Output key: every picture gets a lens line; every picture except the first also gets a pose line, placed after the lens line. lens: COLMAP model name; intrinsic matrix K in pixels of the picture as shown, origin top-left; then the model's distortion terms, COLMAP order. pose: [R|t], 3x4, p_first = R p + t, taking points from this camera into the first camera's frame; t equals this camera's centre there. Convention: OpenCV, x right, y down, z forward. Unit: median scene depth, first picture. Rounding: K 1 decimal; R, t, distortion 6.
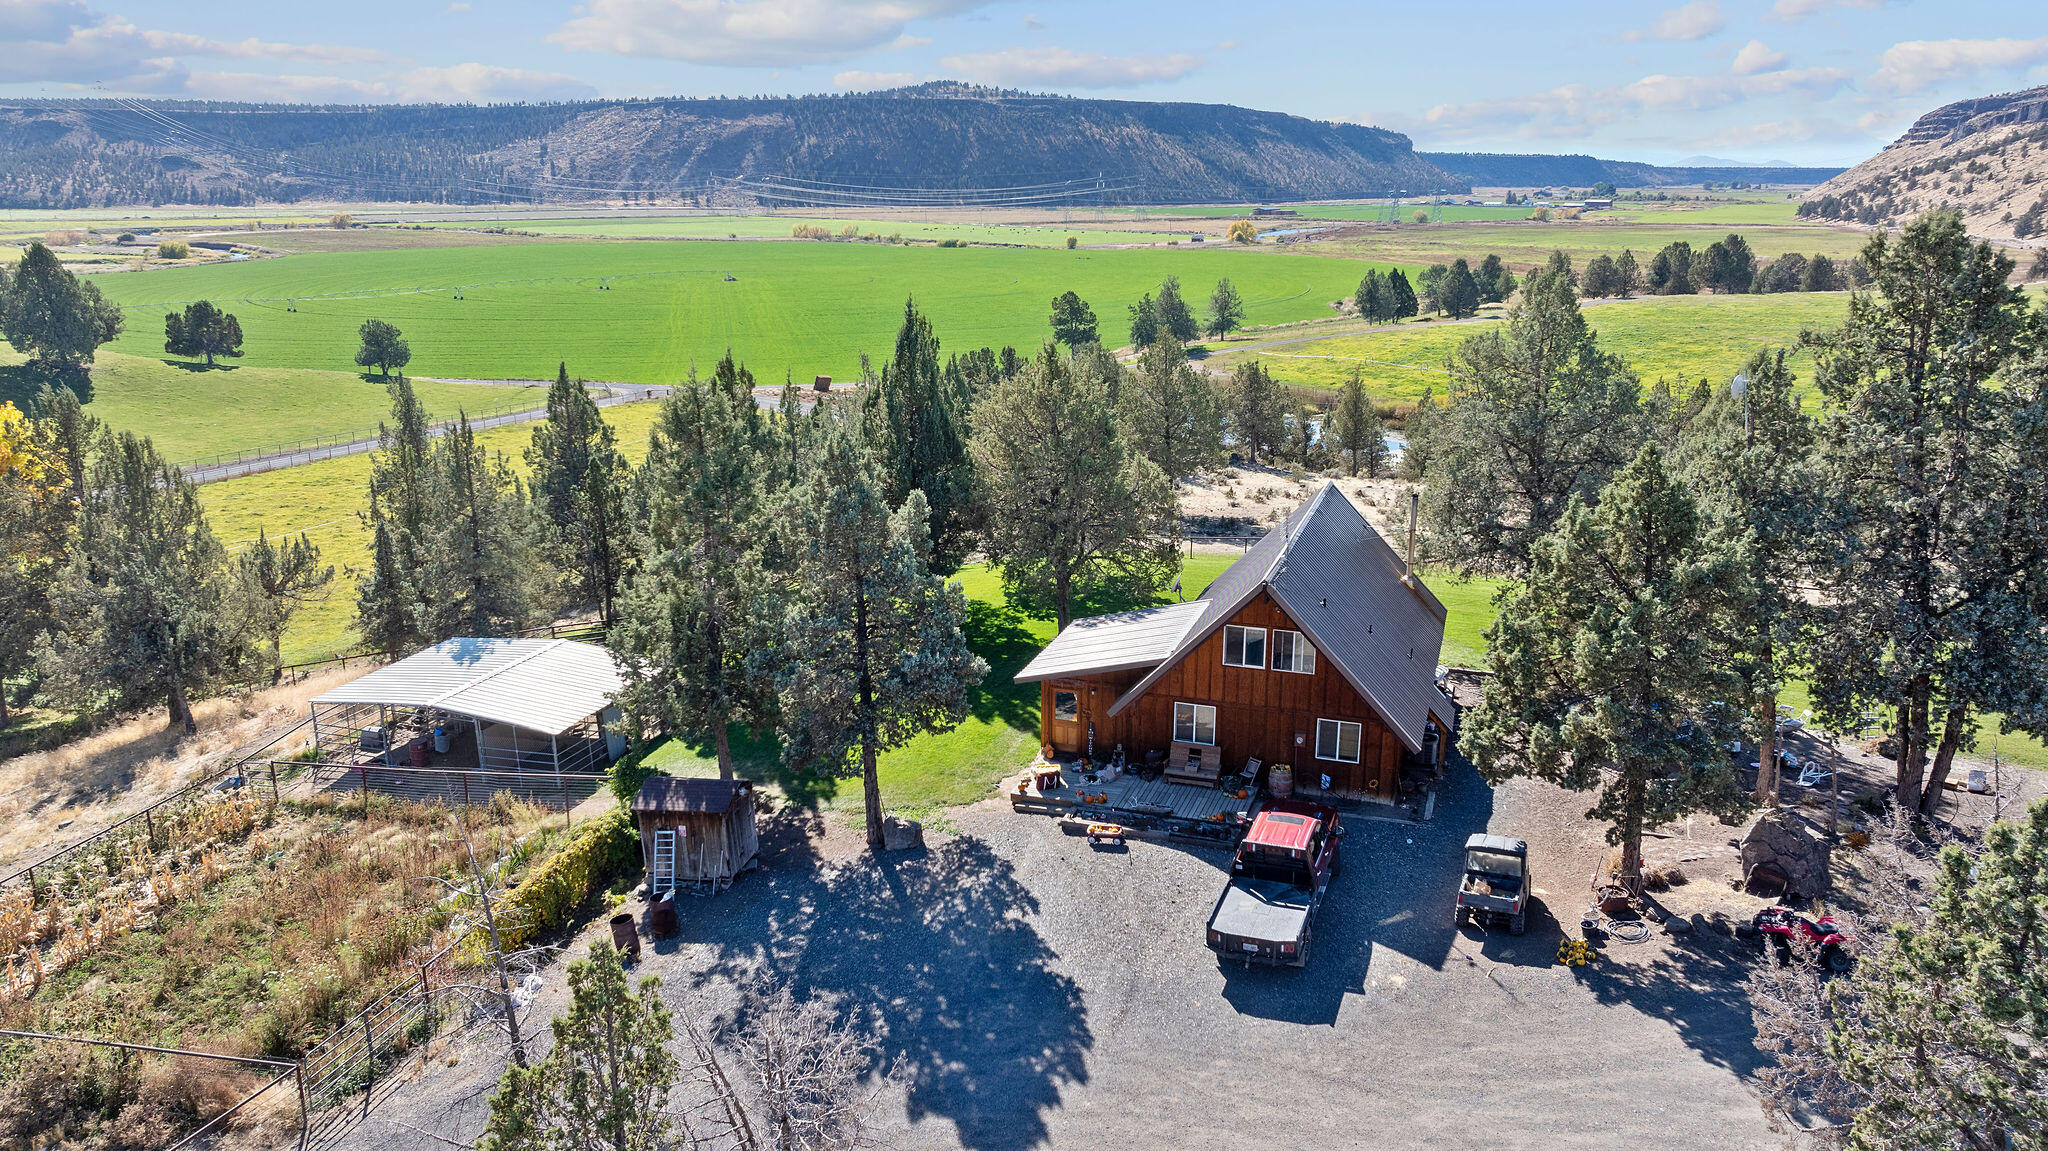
lens RADIAL K [[1430.3, 0, 1031.5], [0, 1430.3, 583.2], [0, 0, 1]] dist [-0.065933, 0.075691]
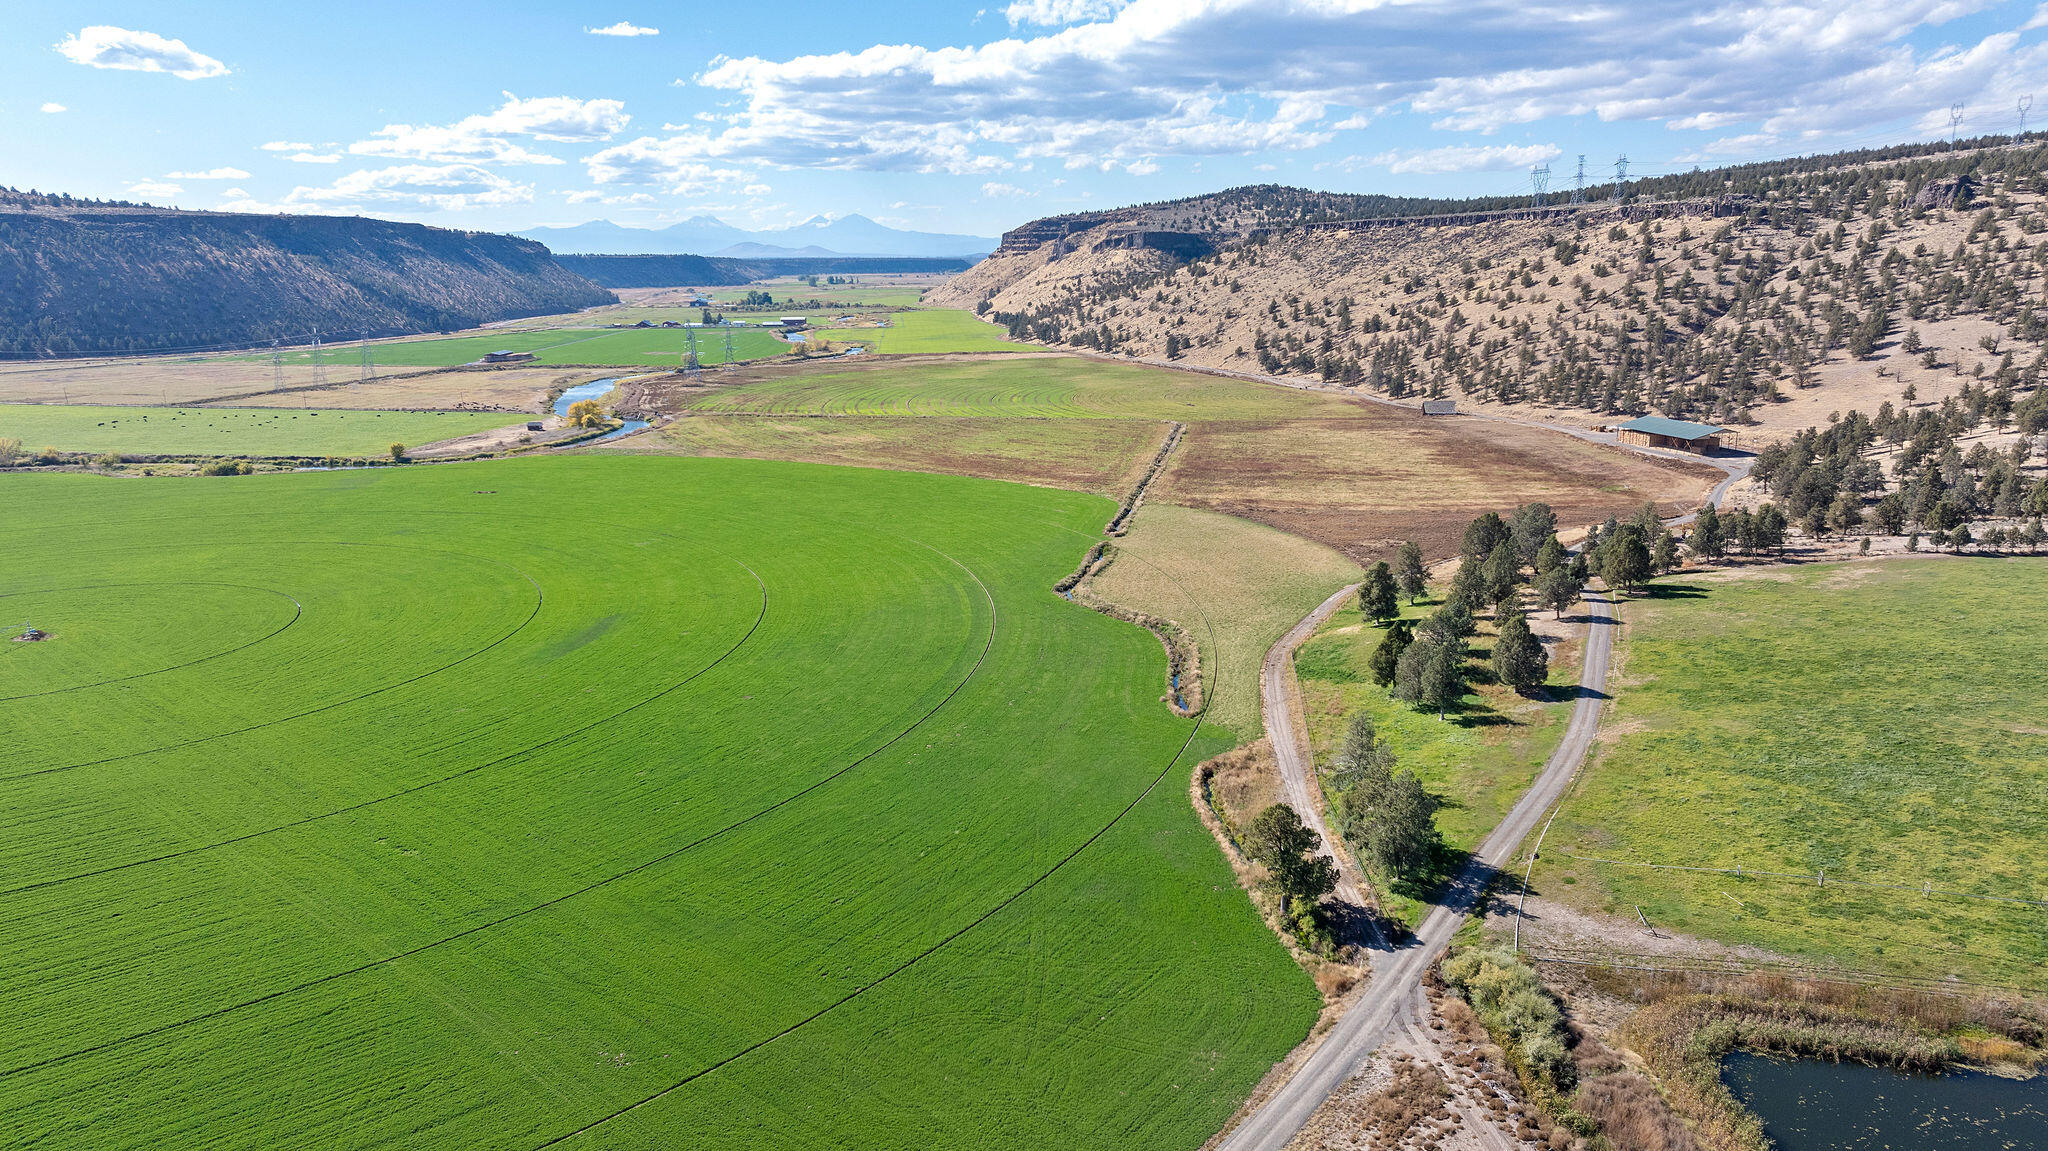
lens RADIAL K [[1430.3, 0, 1031.5], [0, 1430.3, 583.2], [0, 0, 1]] dist [-0.065933, 0.075691]
pose [[0.811469, -0.133847, 0.568862, -0.068169], [0.165767, 0.986155, -0.004432, -0.053399], [-0.560393, 0.097895, 0.822421, 0.091417]]
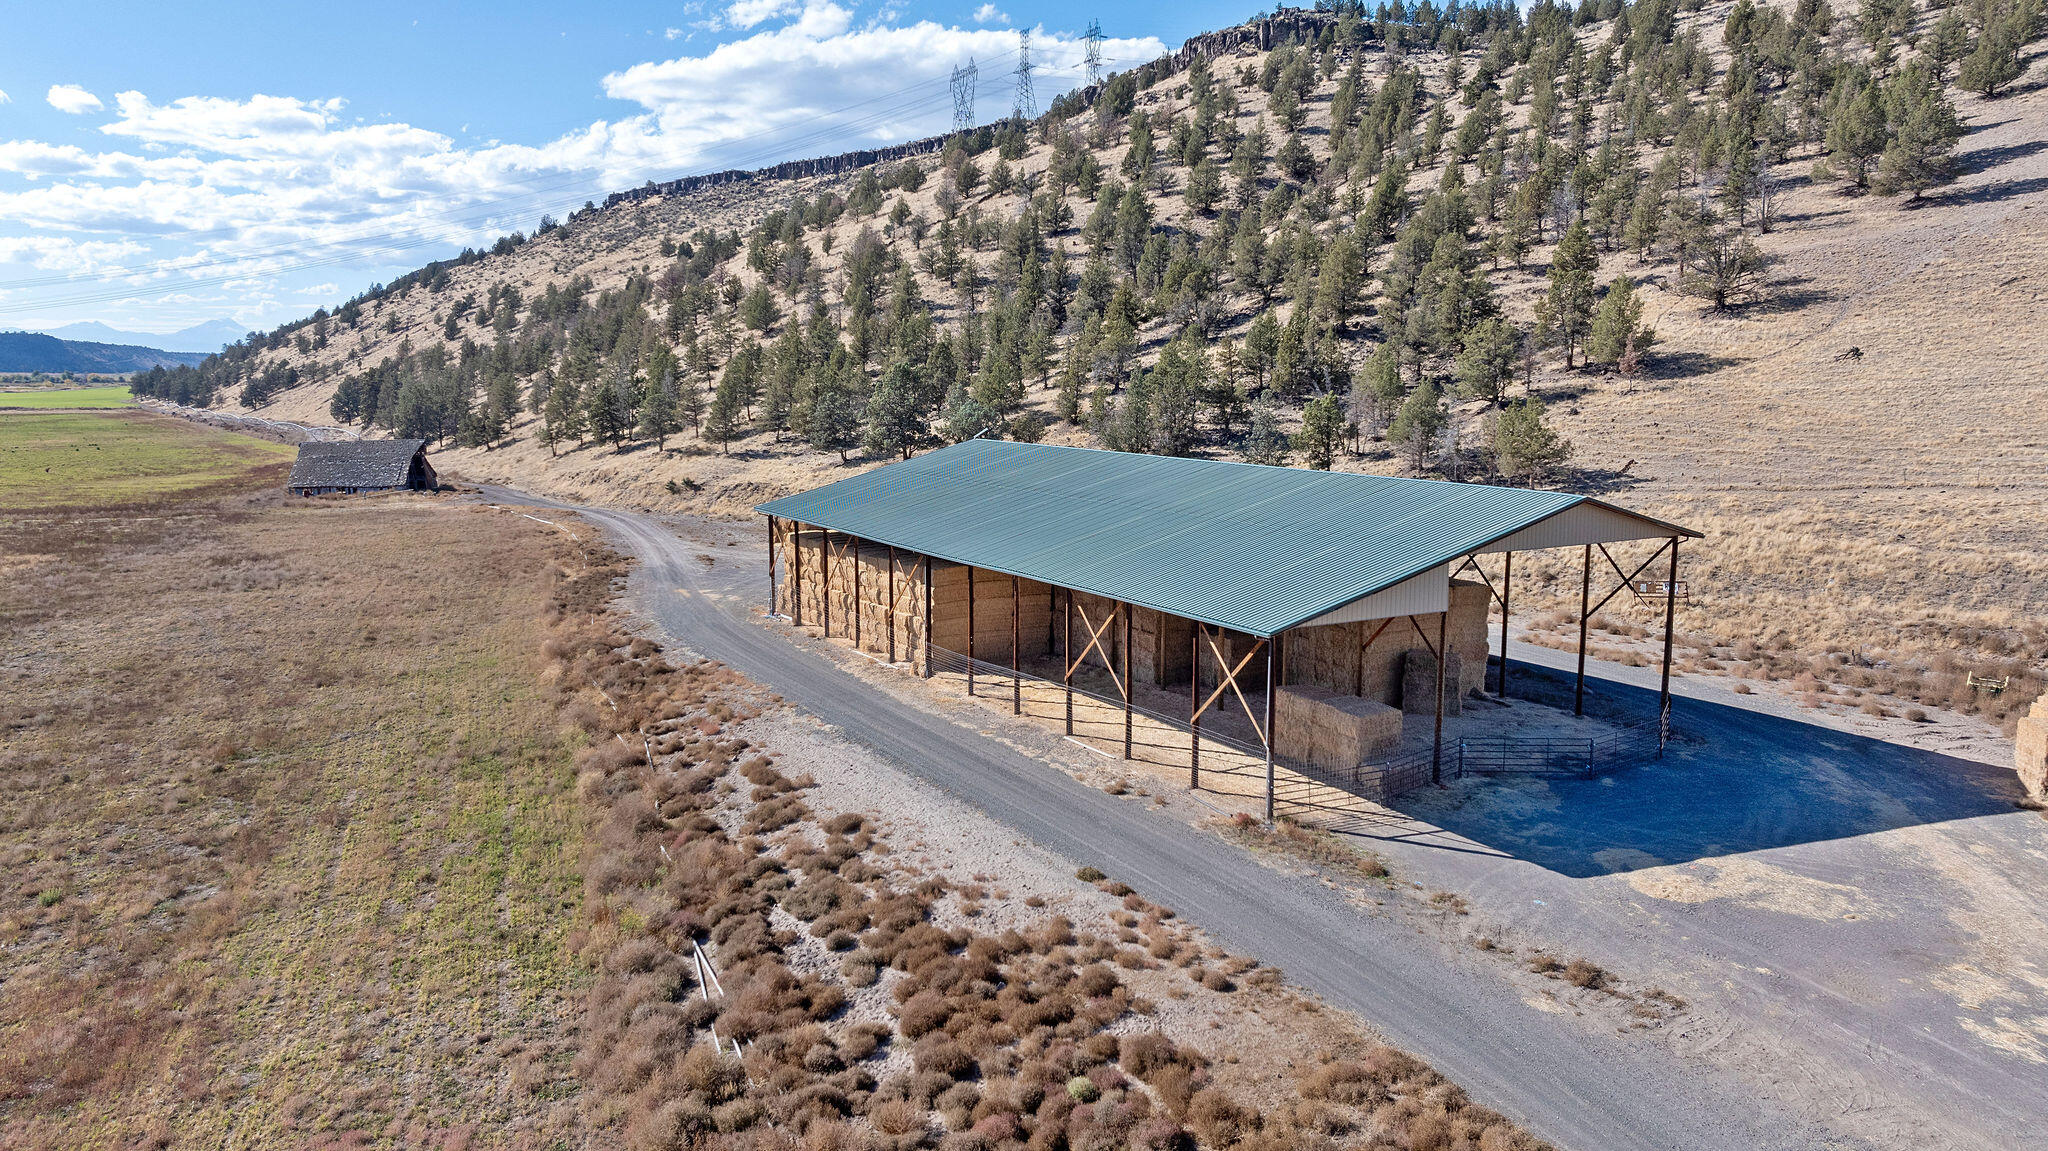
lens RADIAL K [[1430.3, 0, 1031.5], [0, 1430.3, 583.2], [0, 0, 1]] dist [-0.065933, 0.075691]
pose [[0.609208, -0.110584, 0.785262, 0.227382], [0.208687, 0.977683, -0.024219, -0.064039], [-0.765059, 0.178628, 0.618690, 0.261183]]
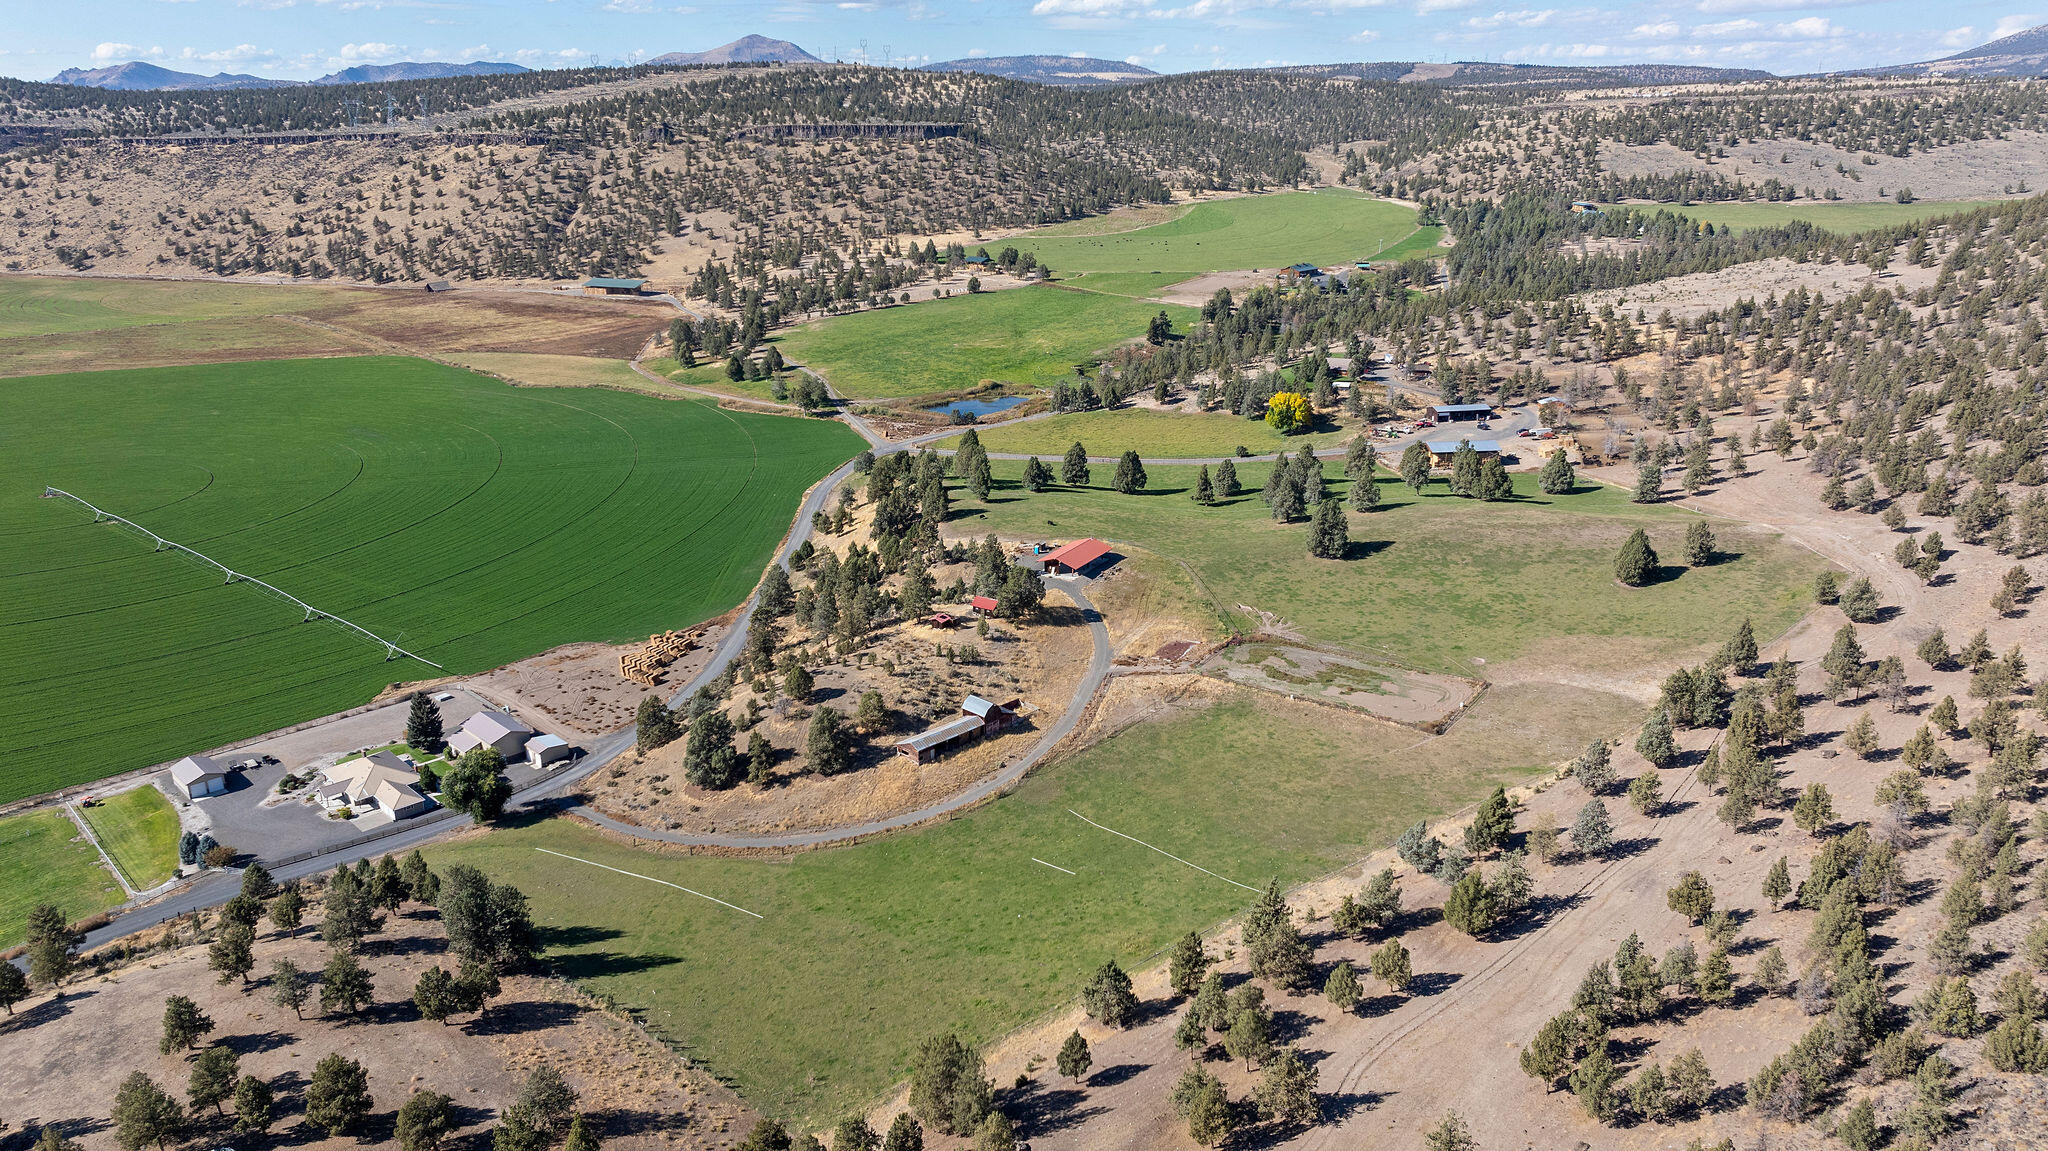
lens RADIAL K [[1425.1, 0, 1024.0], [0, 1425.1, 575.5], [0, 0, 1]] dist [-0.031141, -0.000006]
pose [[-0.001218, -0.312346, 0.949968, -0.377701], [0.274371, 0.913408, 0.300677, -0.087435], [-0.961623, 0.261010, 0.084587, 0.090589]]
